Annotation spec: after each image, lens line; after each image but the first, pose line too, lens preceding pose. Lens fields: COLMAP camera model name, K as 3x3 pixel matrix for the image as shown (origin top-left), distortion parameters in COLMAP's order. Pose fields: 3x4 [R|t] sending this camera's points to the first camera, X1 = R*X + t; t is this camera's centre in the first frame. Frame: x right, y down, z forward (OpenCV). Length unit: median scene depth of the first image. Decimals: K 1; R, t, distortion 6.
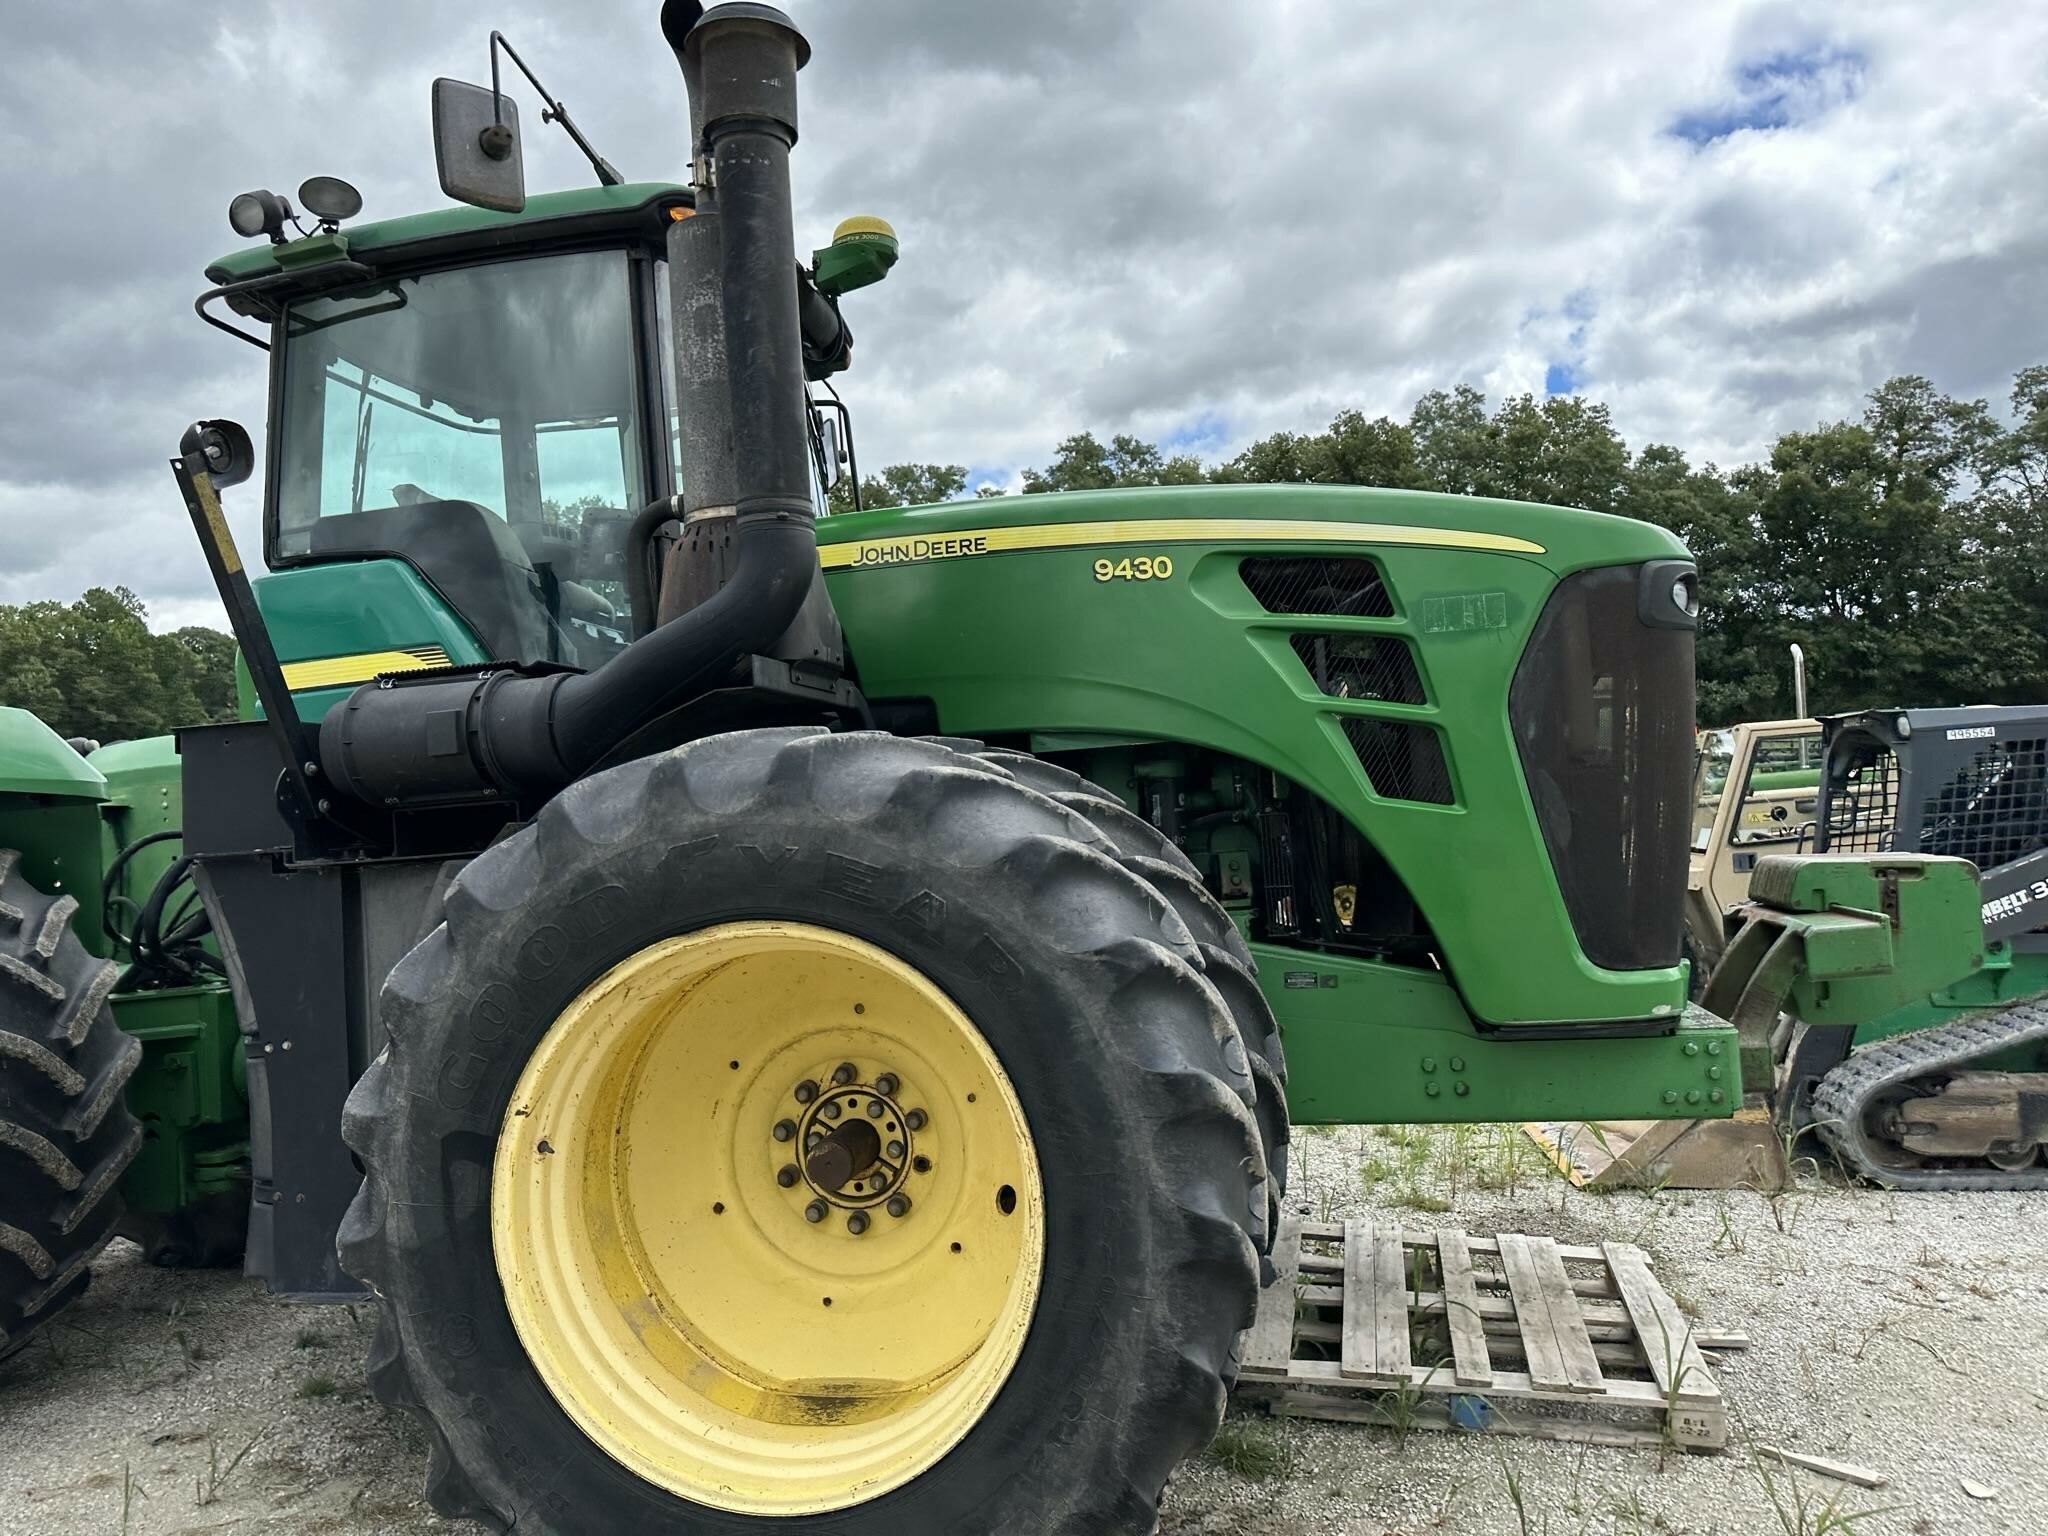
lens RADIAL K [[1485.8, 0, 1027.1], [0, 1485.8, 770.6], [0, 0, 1]] dist [0.064901, -0.103748]
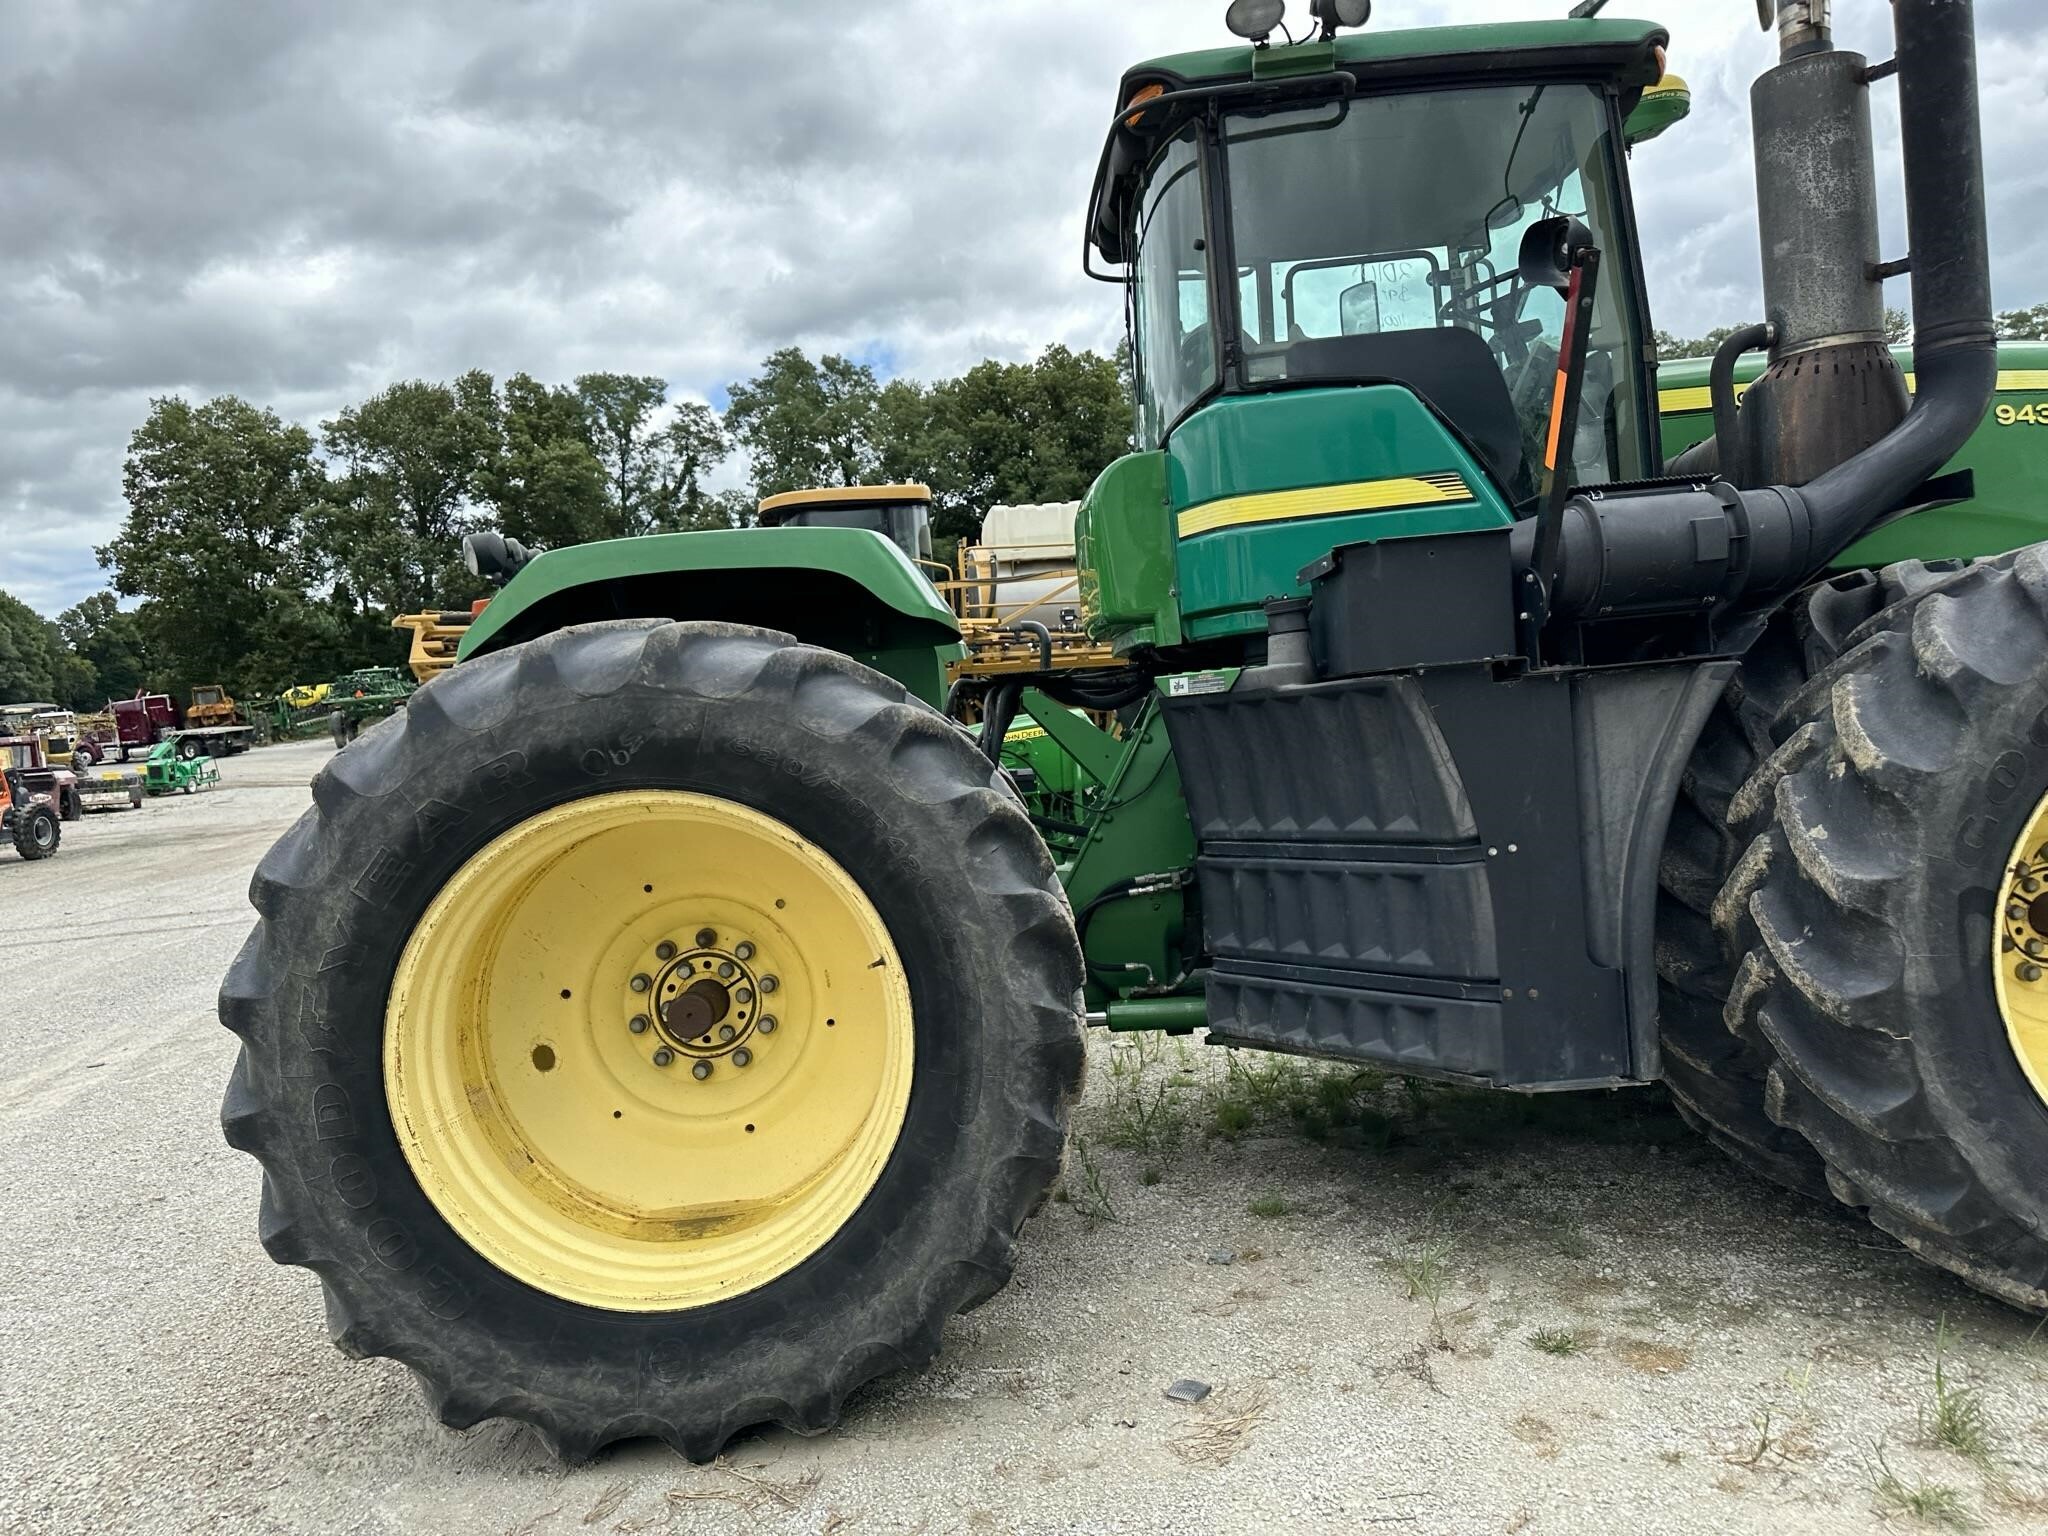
lens RADIAL K [[1441.3, 0, 1034.4], [0, 1441.3, 780.0], [0, 0, 1]] dist [0.079060, -0.110652]
pose [[0.972744, -0.020879, 0.230938, -1.002293], [0.007531, 0.998257, 0.058532, 0.073775], [-0.231757, -0.055197, 0.971206, 0.099891]]
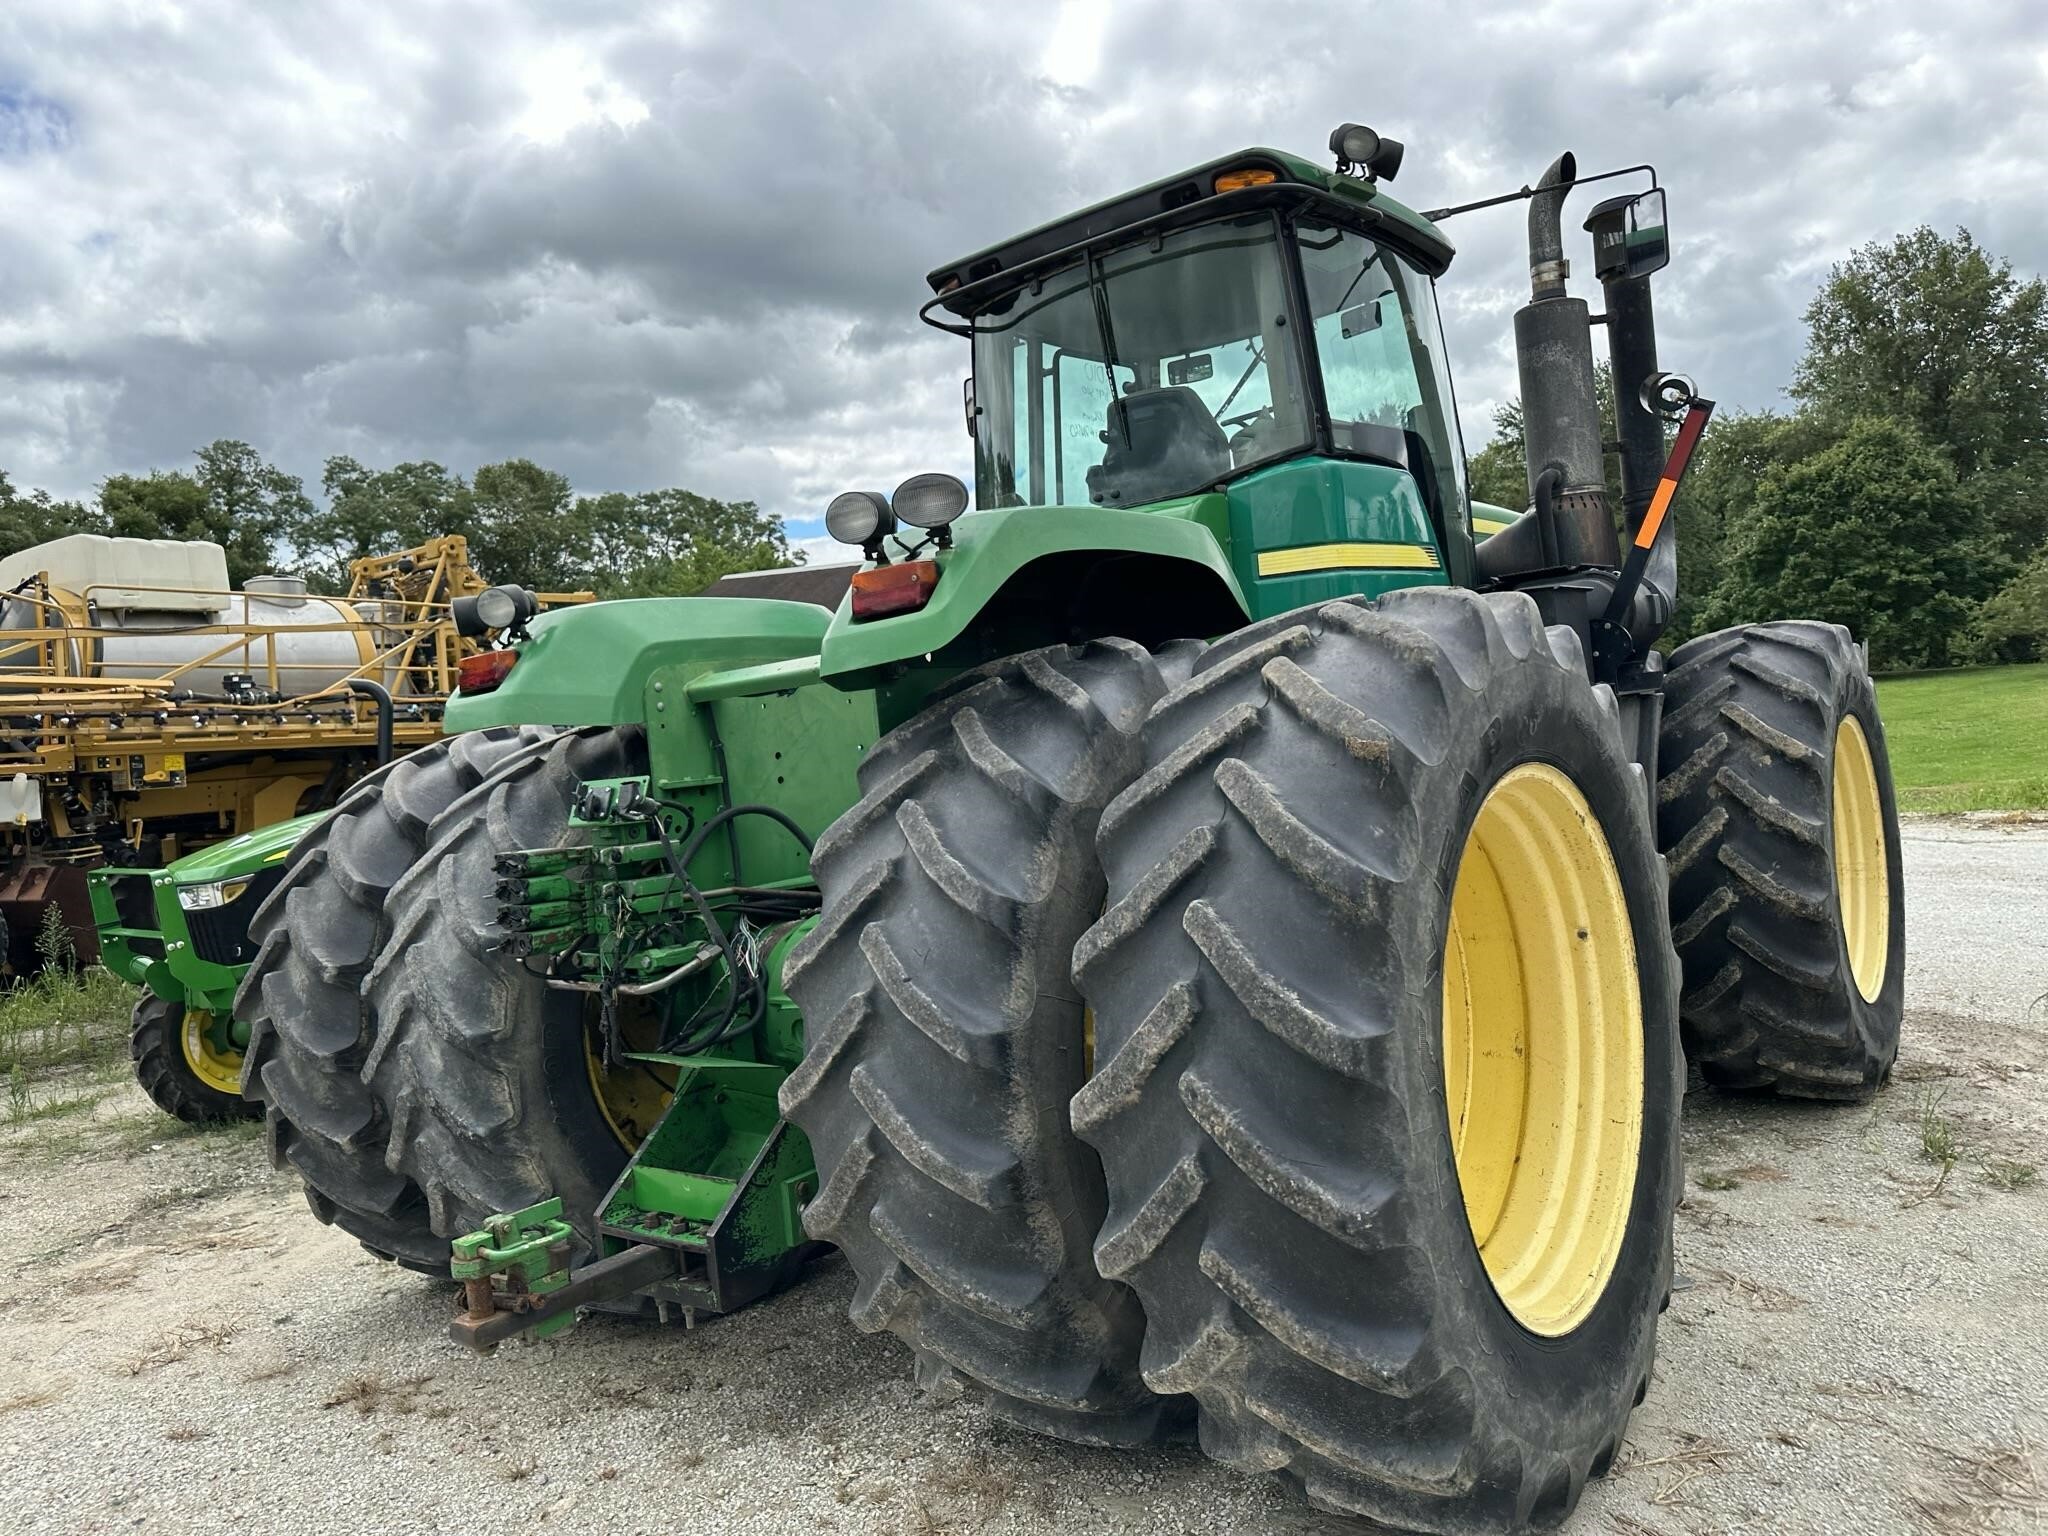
lens RADIAL K [[1448.7, 0, 1021.2], [0, 1448.7, 750.6], [0, 0, 1]] dist [0.044638, -0.056450]
pose [[0.447428, 0.015932, 0.894178, -1.844822], [0.029336, 0.999042, -0.032480, 0.137022], [-0.893839, 0.040764, 0.446532, 0.843739]]
